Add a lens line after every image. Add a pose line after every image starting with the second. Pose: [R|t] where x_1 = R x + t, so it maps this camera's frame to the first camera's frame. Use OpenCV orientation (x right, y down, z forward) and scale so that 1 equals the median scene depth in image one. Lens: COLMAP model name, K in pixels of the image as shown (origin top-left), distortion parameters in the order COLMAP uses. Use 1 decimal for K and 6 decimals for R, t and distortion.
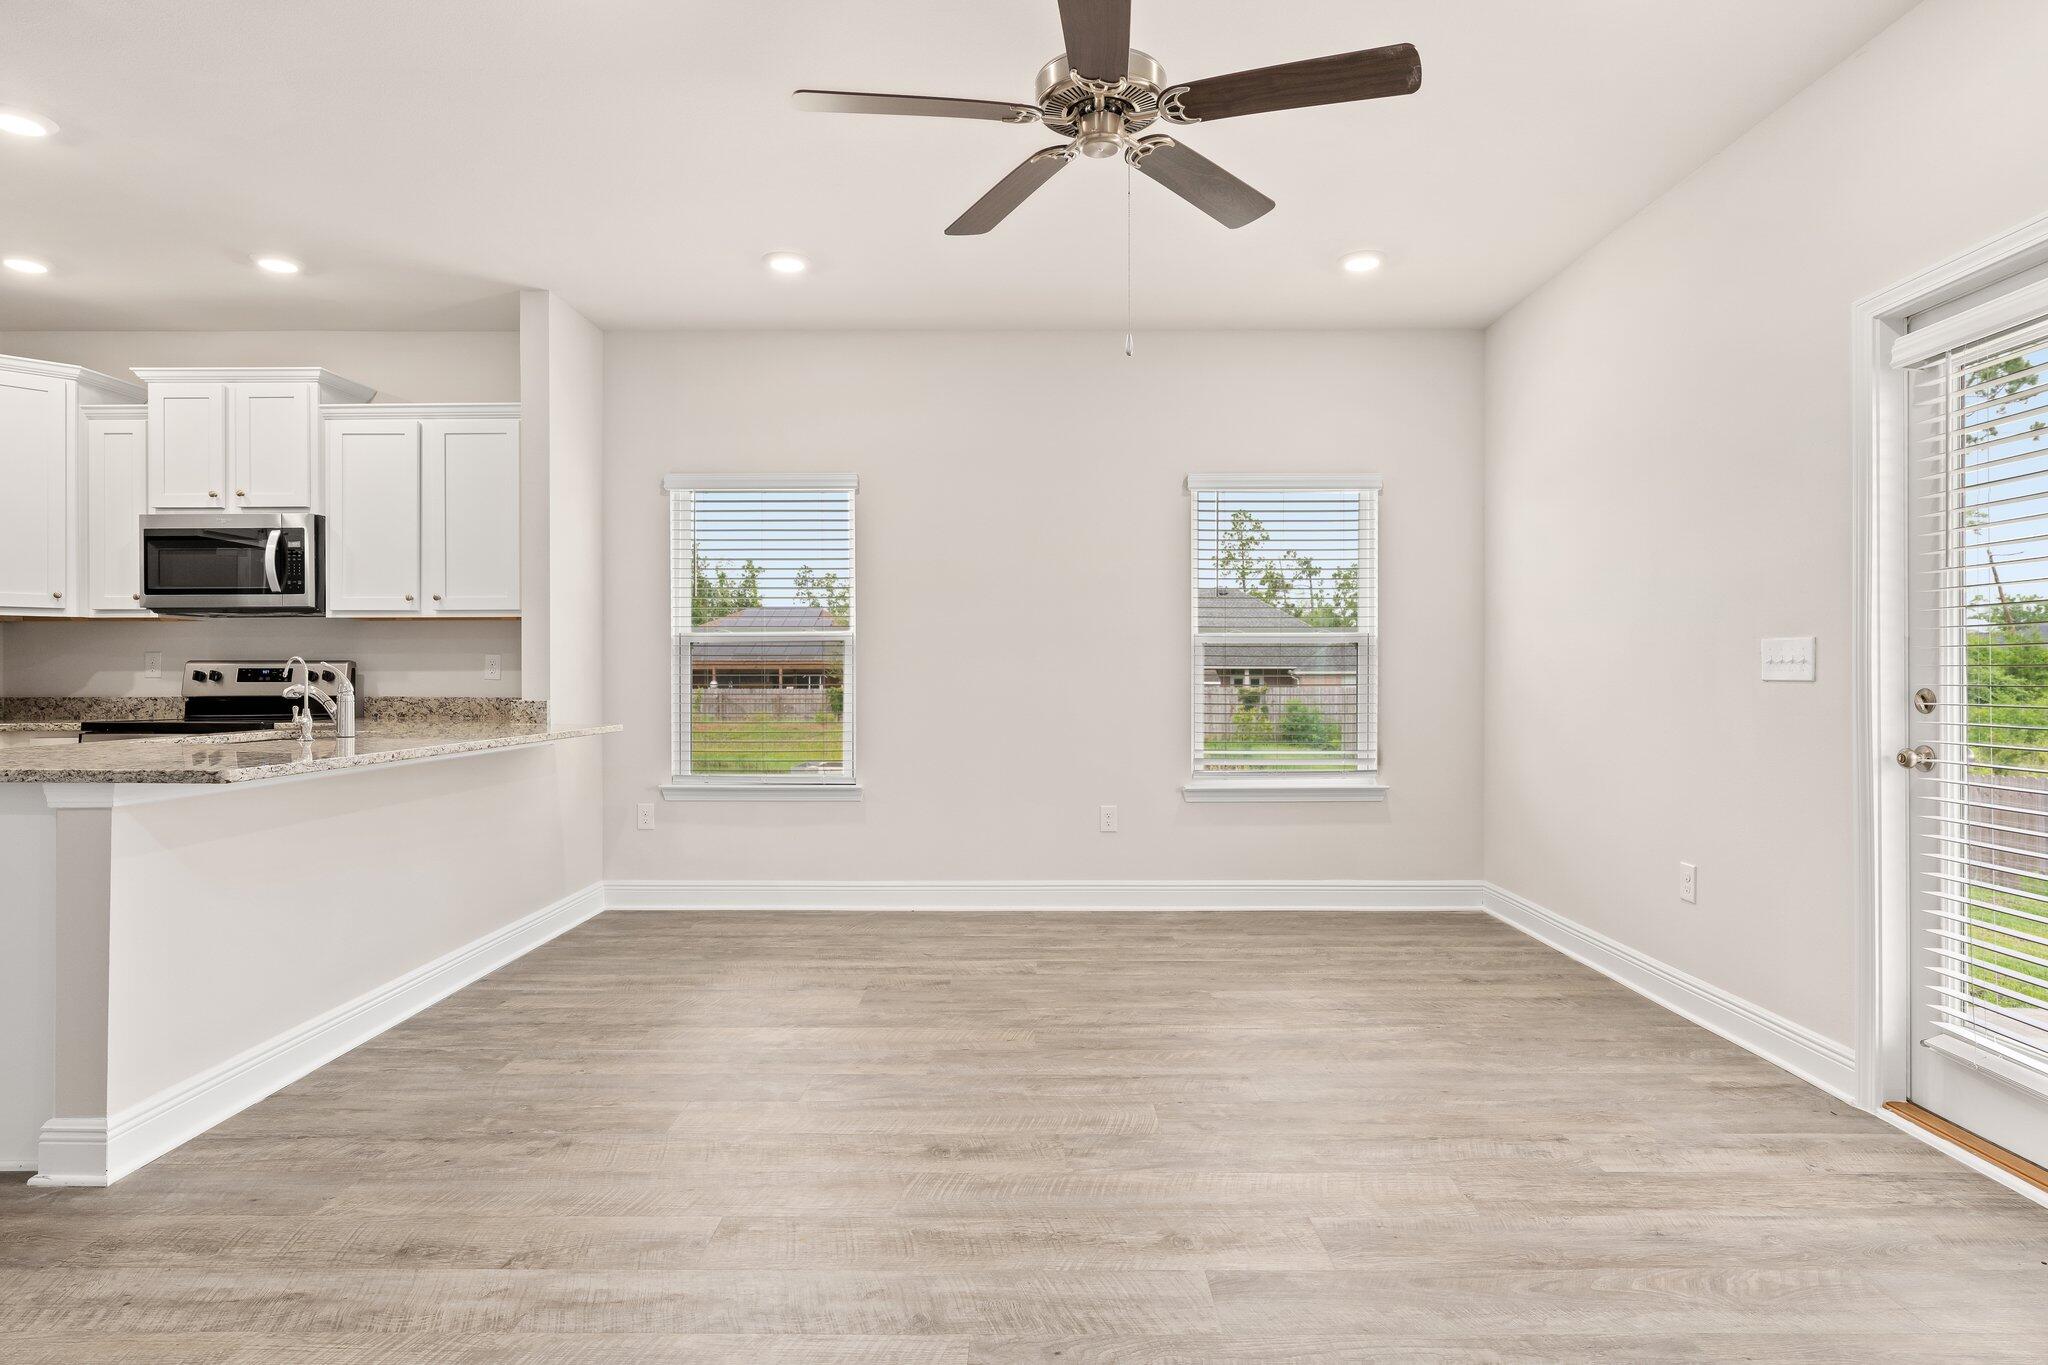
lens RADIAL K [[1102.8, 0, 1032.2], [0, 1102.8, 676.5], [0, 0, 1]] dist [0.003319, -0.001926]
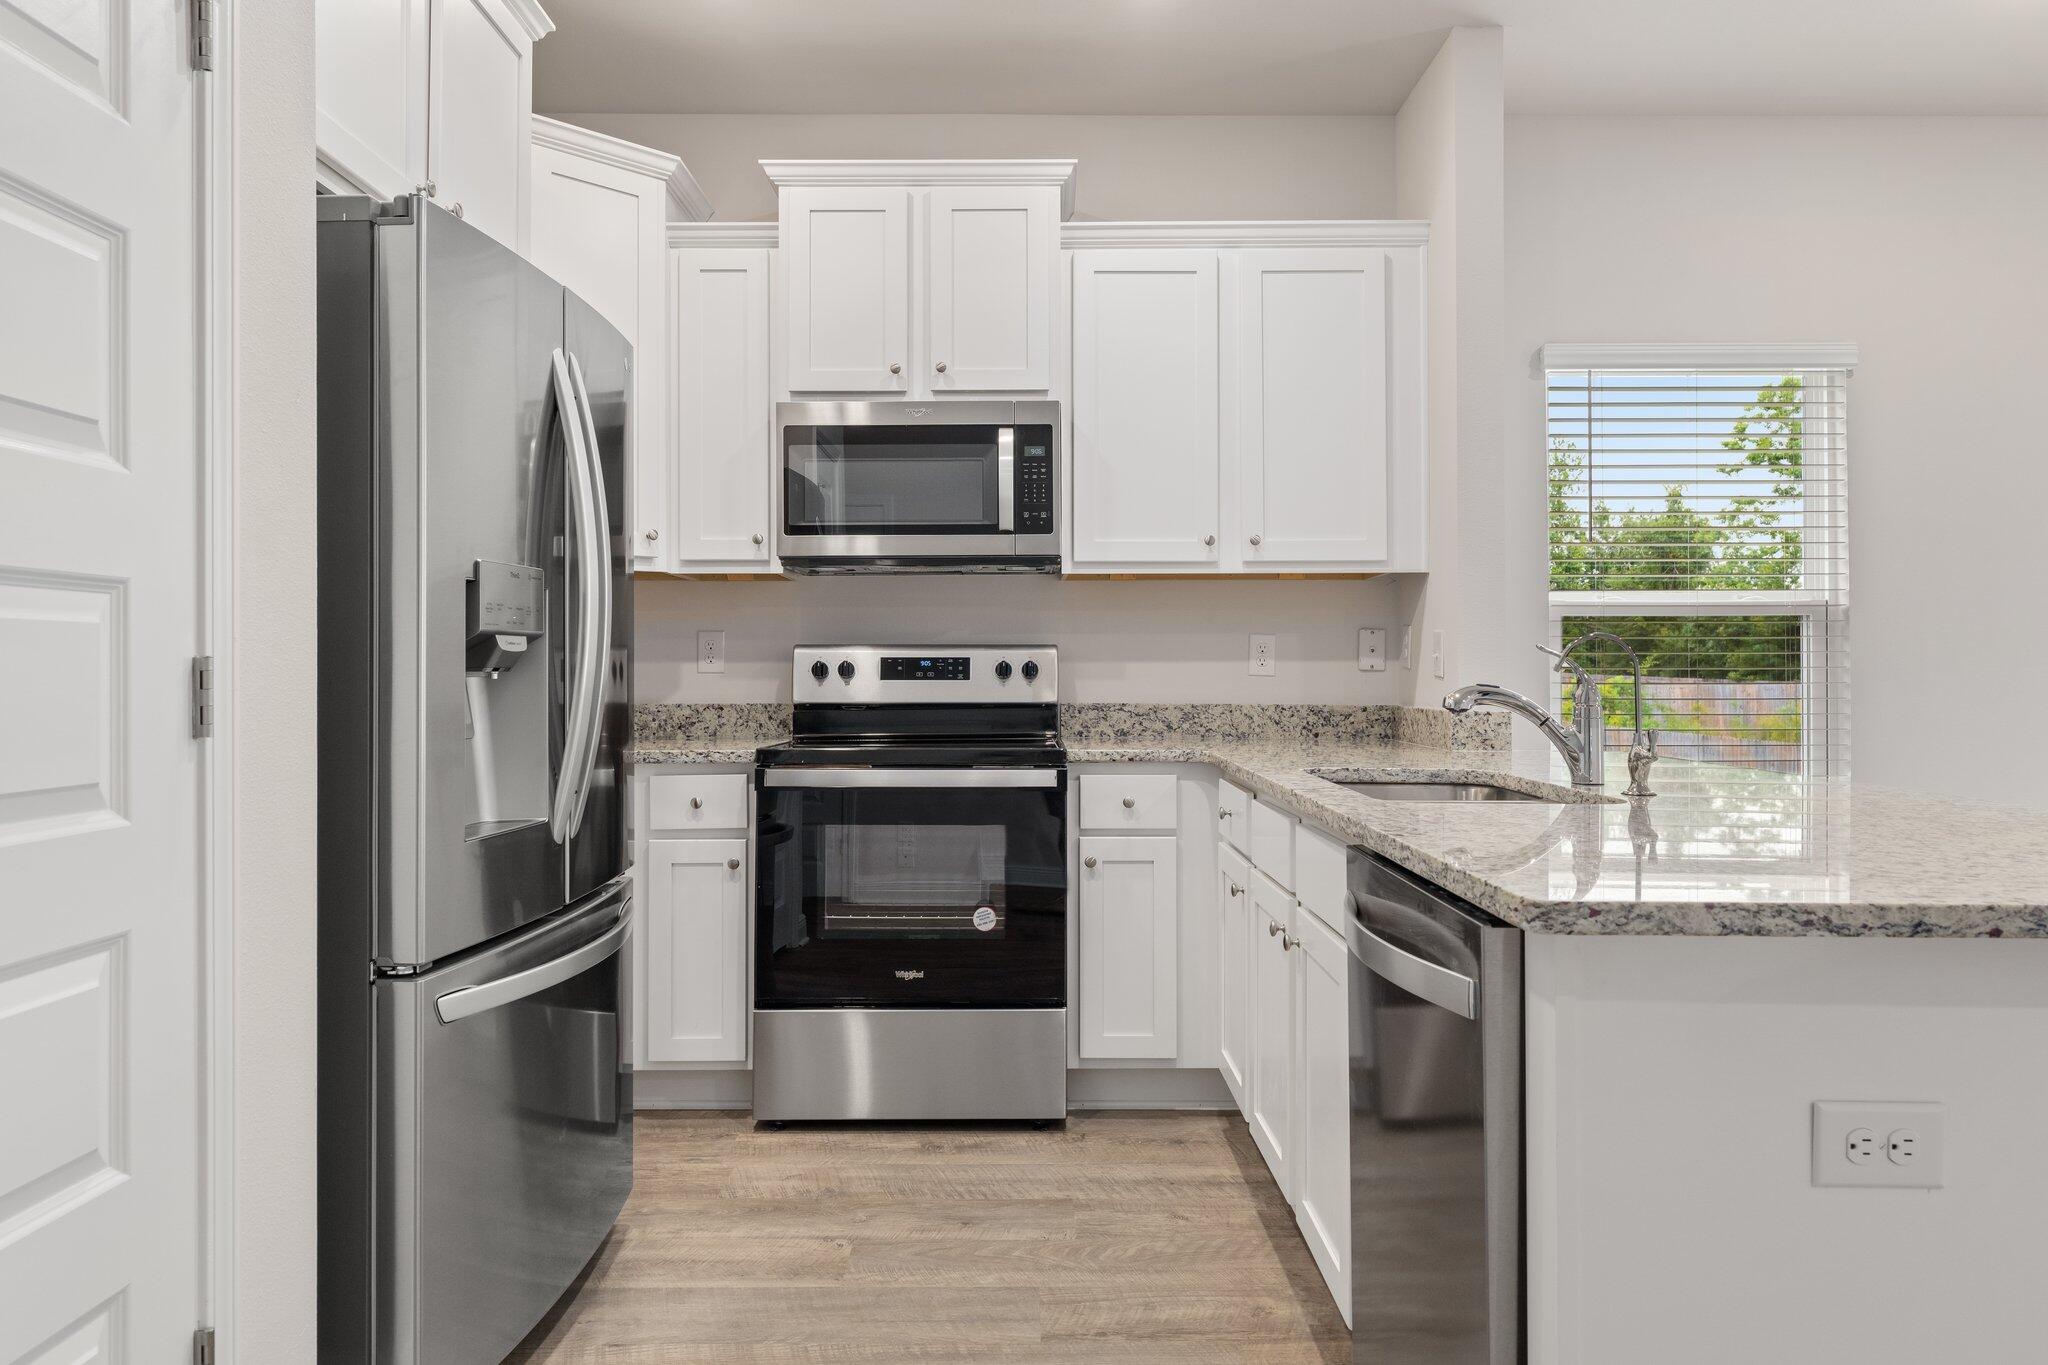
lens RADIAL K [[1360.5, 0, 1027.9], [0, 1360.5, 650.9], [0, 0, 1]] dist [0.004452, -0.003570]
pose [[0.999949, 0.000229, 0.010069, -0.921550], [-0.000088, 0.999903, -0.013942, -0.000715], [-0.010071, 0.013940, 0.999852, 0.348702]]
